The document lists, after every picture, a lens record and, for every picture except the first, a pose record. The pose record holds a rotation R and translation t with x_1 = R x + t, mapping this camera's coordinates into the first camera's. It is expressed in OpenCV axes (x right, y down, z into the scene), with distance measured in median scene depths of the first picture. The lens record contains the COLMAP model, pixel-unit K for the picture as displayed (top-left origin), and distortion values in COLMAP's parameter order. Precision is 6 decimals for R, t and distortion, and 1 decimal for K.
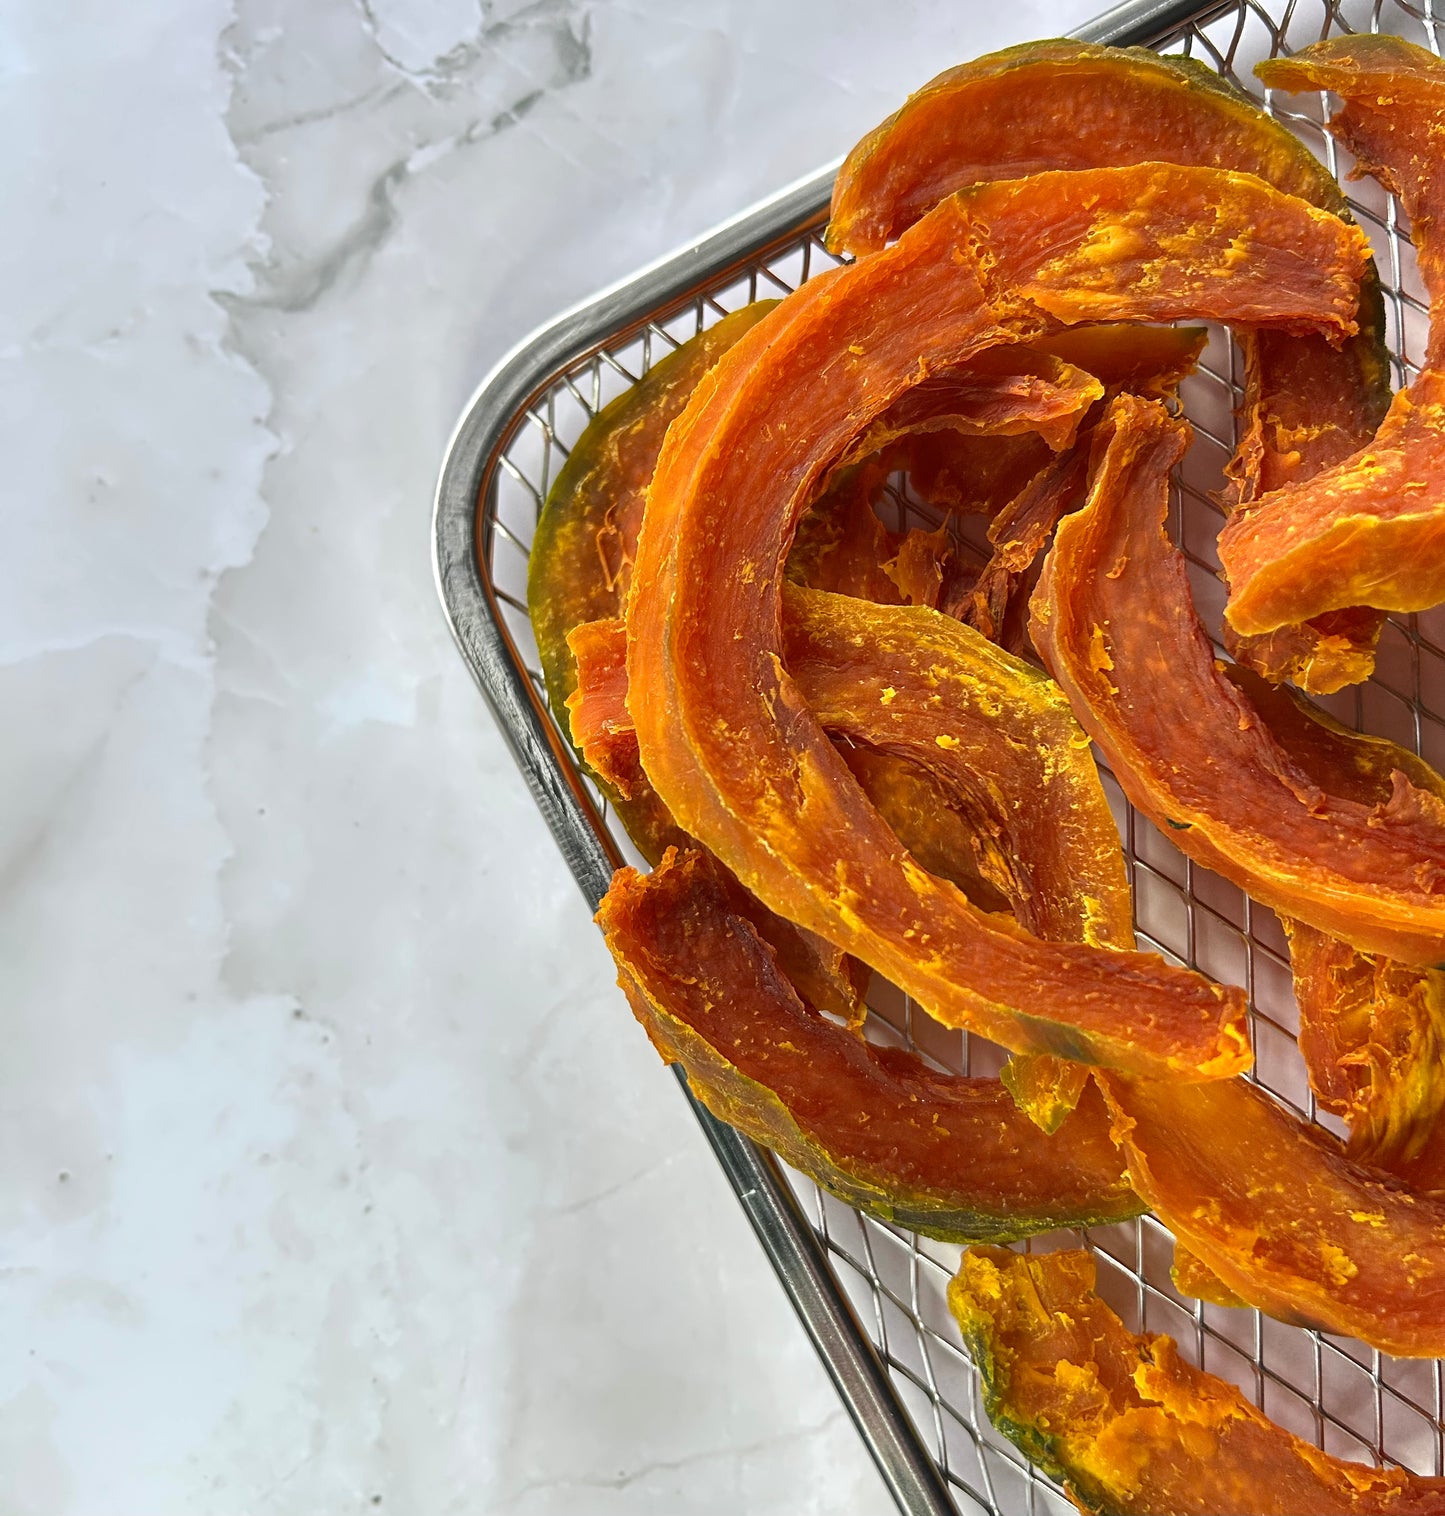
lens RADIAL K [[1459.7, 0, 724.9], [0, 1459.7, 756.9], [0, 0, 1]] dist [0.127624, -0.428601]
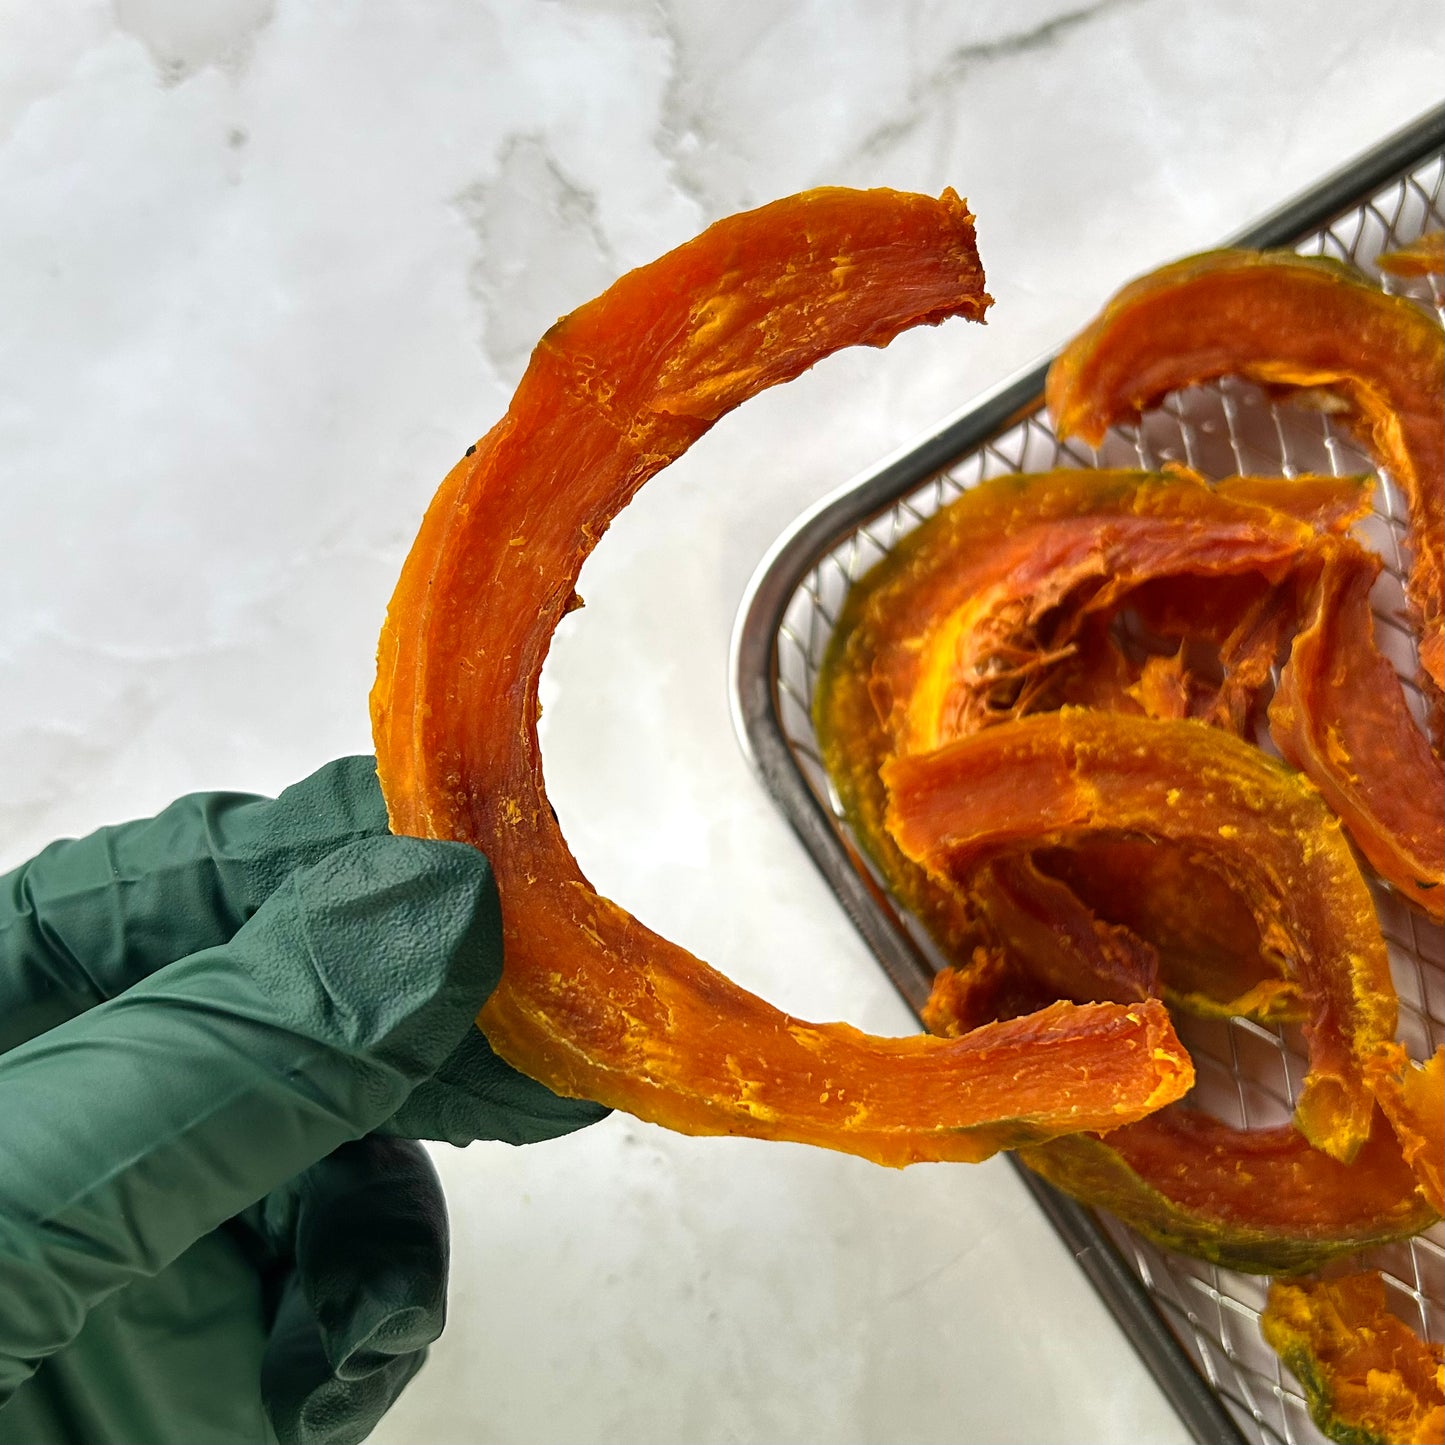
lens RADIAL K [[1612.2, 0, 751.0], [0, 1612.2, 799.3], [0, 0, 1]] dist [0.062343, -0.173667]
pose [[0.992236, -0.077619, 0.097171, -0.337593], [0.086620, 0.991973, -0.092126, 0.048542], [-0.089240, 0.099828, 0.990995, -0.241319]]
